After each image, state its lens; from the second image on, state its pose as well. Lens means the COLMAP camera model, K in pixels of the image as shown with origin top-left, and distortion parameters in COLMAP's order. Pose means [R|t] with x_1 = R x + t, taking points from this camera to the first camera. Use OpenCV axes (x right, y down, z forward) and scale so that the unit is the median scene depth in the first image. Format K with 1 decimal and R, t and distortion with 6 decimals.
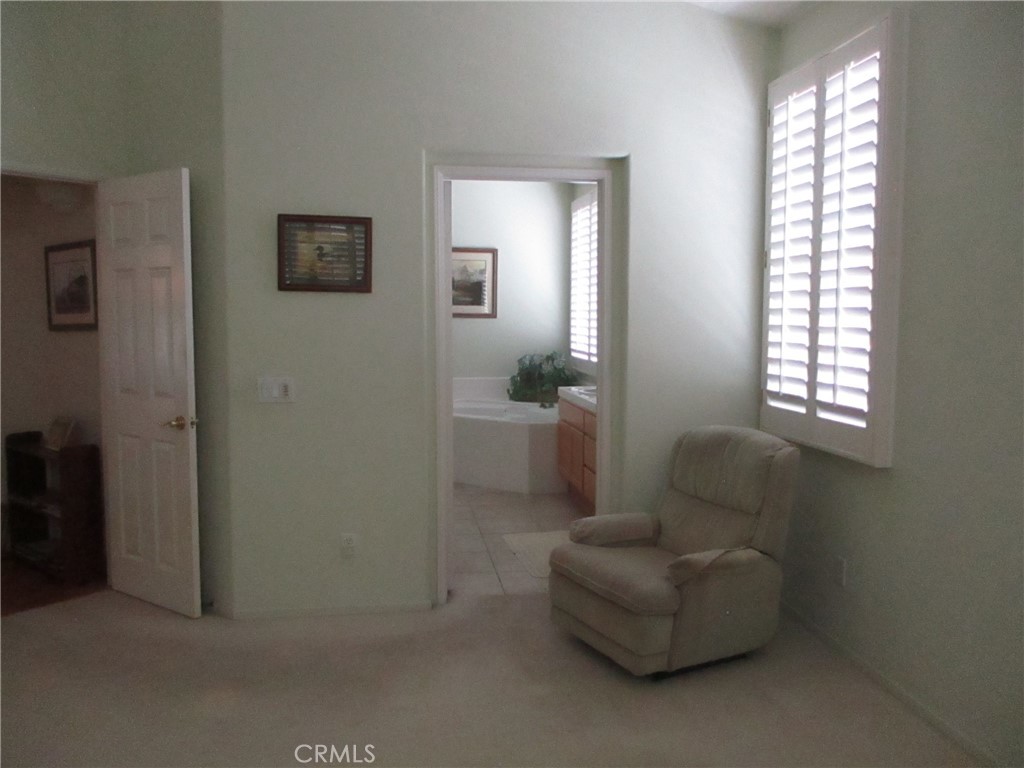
lens RADIAL K [[858.7, 0, 513.5], [0, 858.7, 384.6], [0, 0, 1]] dist [-0.008473, -0.018662]
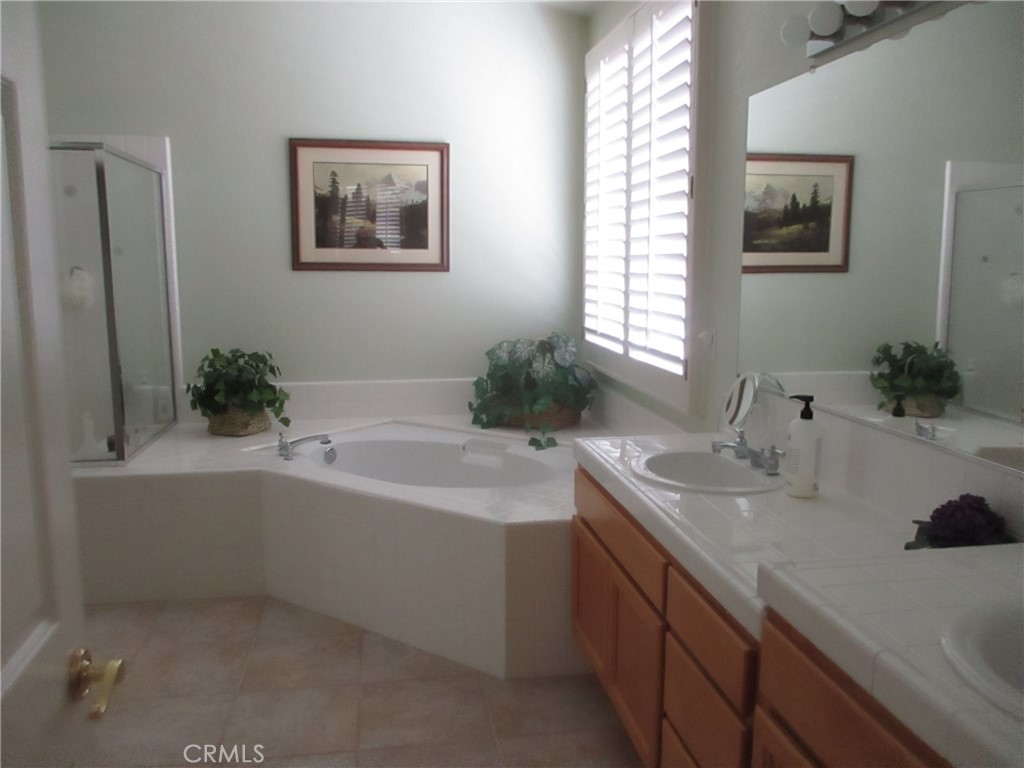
lens RADIAL K [[858.7, 0, 509.8], [0, 858.7, 383.6], [0, 0, 1]] dist [-0.008473, -0.018662]
pose [[0.999915, -0.006875, 0.011121, 0.013030], [0.006204, 0.998220, 0.059311, -0.039332], [-0.011509, -0.059237, 0.998178, 0.459703]]
